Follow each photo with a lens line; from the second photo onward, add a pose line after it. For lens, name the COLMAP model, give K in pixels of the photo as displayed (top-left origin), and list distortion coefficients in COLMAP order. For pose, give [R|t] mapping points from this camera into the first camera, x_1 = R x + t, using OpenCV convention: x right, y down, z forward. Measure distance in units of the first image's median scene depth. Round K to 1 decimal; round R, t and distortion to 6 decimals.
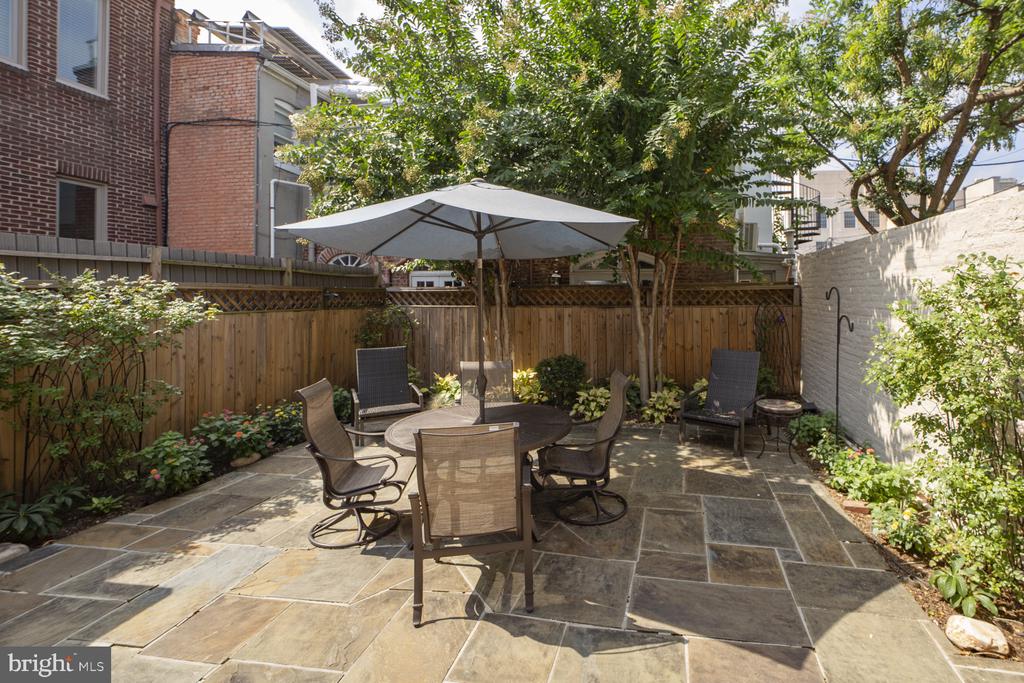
lens RADIAL K [[411.3, 0, 512.5], [0, 411.3, 334.2], [0, 0, 1]] dist [-0.018787, 0.000521]
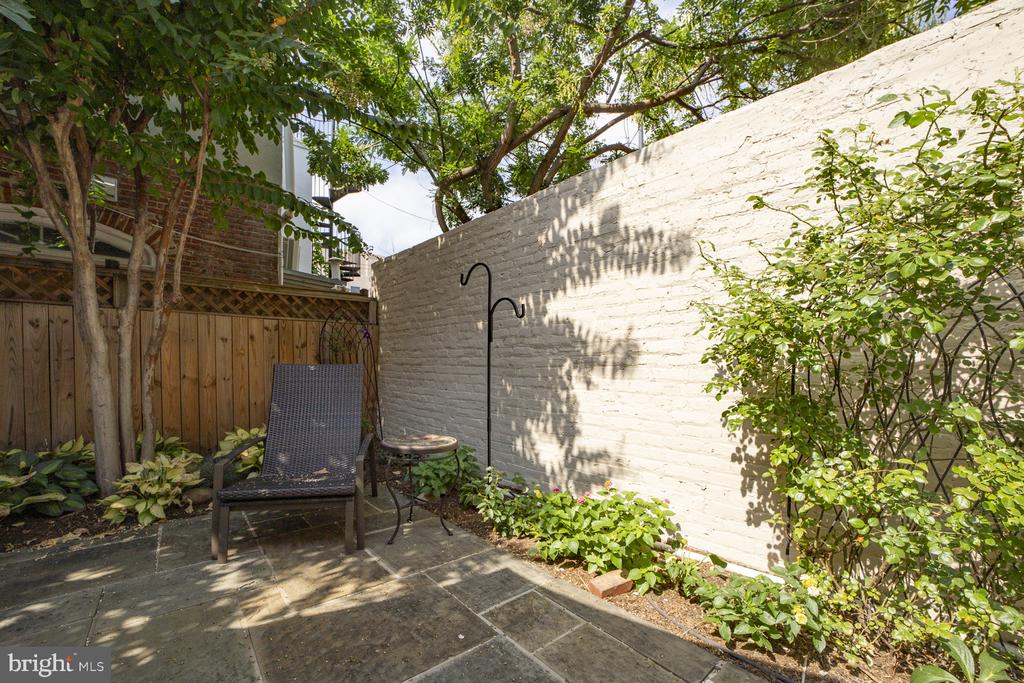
lens RADIAL K [[411.3, 0, 543.7], [0, 411.3, 393.3], [0, 0, 1]] dist [-0.018787, 0.000521]
pose [[0.427078, -0.003768, 0.904207, 0.115008], [0.010623, 0.999943, -0.000851, 0.062776], [-0.904153, 0.009968, 0.427093, 0.340677]]
